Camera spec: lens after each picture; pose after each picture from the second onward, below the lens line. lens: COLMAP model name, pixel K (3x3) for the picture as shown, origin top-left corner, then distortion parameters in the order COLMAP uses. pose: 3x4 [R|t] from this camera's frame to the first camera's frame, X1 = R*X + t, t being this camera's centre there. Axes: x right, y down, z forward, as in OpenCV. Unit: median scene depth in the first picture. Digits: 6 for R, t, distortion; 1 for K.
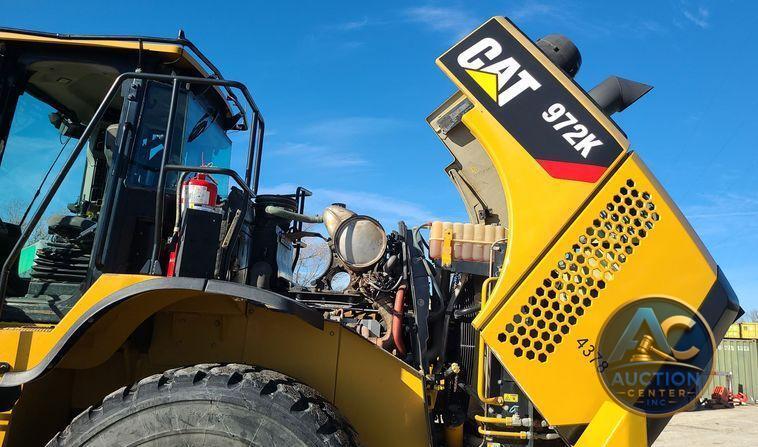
lens RADIAL K [[568.1, 0, 422.8], [0, 568.1, 178.9], [0, 0, 1]] dist [0.042312, -0.008716]
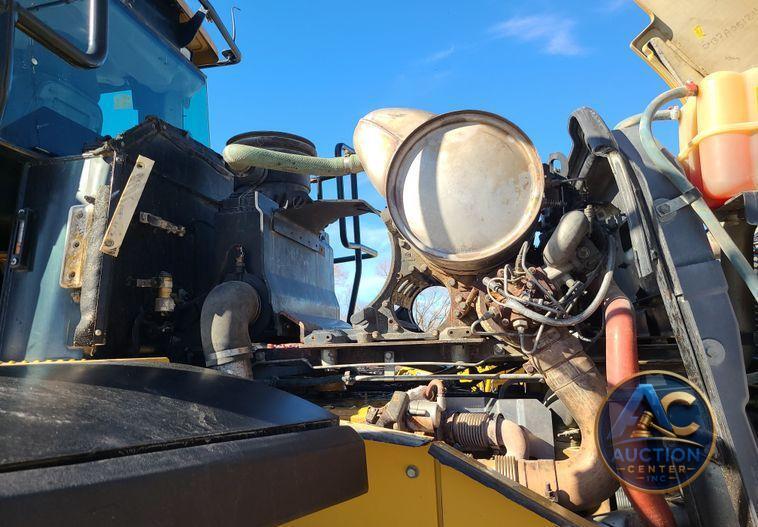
lens RADIAL K [[566.0, 0, 358.9], [0, 566.0, 279.9], [0, 0, 1]] dist [0.041365, -0.037217]
pose [[0.945127, -0.120172, -0.303797, -0.075285], [0.157539, 0.982277, 0.101557, 0.125320], [0.286209, -0.143845, 0.947308, 0.682762]]
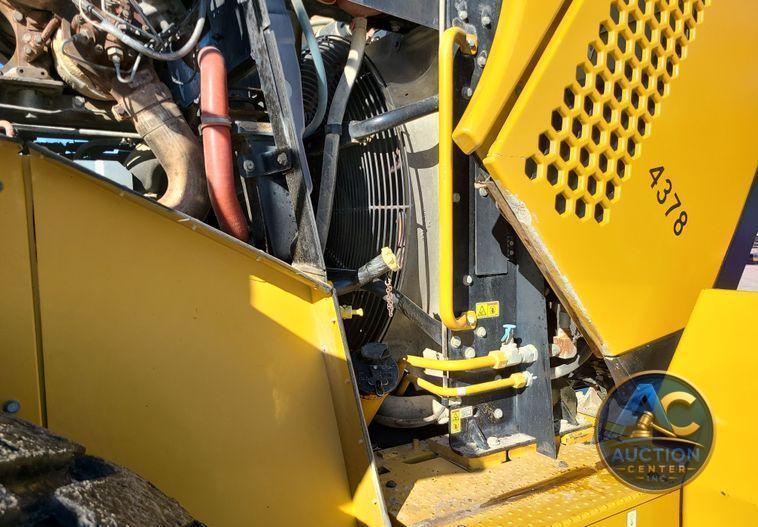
lens RADIAL K [[587.4, 0, 365.5], [0, 587.4, 276.2], [0, 0, 1]] dist [0.057895, -0.043412]
pose [[0.890517, -0.110258, 0.441388, -0.126659], [-0.039840, 0.947562, 0.317079, 0.206183], [-0.453203, -0.299949, 0.839427, 0.635979]]
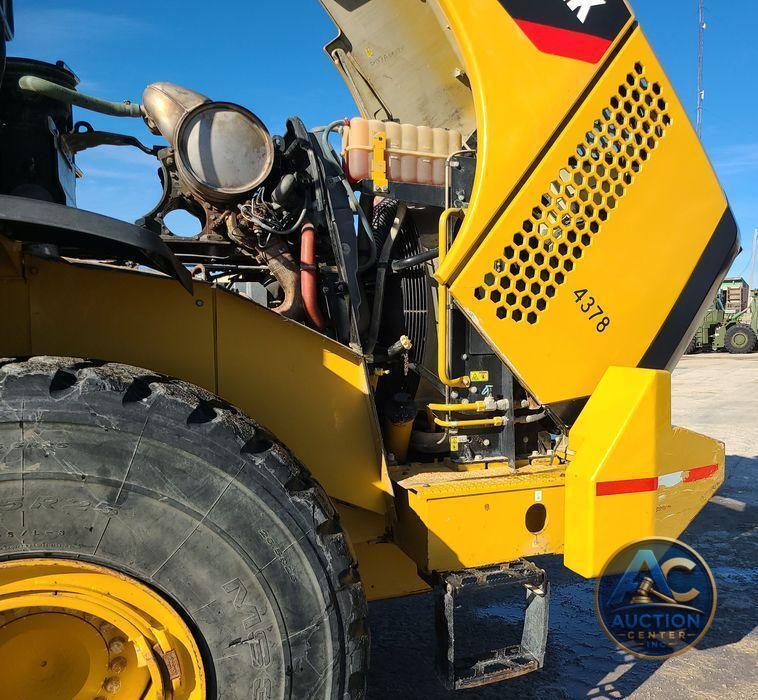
lens RADIAL K [[716.9, 0, 491.8], [0, 716.9, 351.5], [0, 0, 1]] dist [0.044943, -0.018529]
pose [[0.931705, -0.078754, 0.354575, -0.141179], [-0.033541, 0.953384, 0.299890, 0.080066], [-0.361664, -0.291302, 0.885631, 0.199306]]
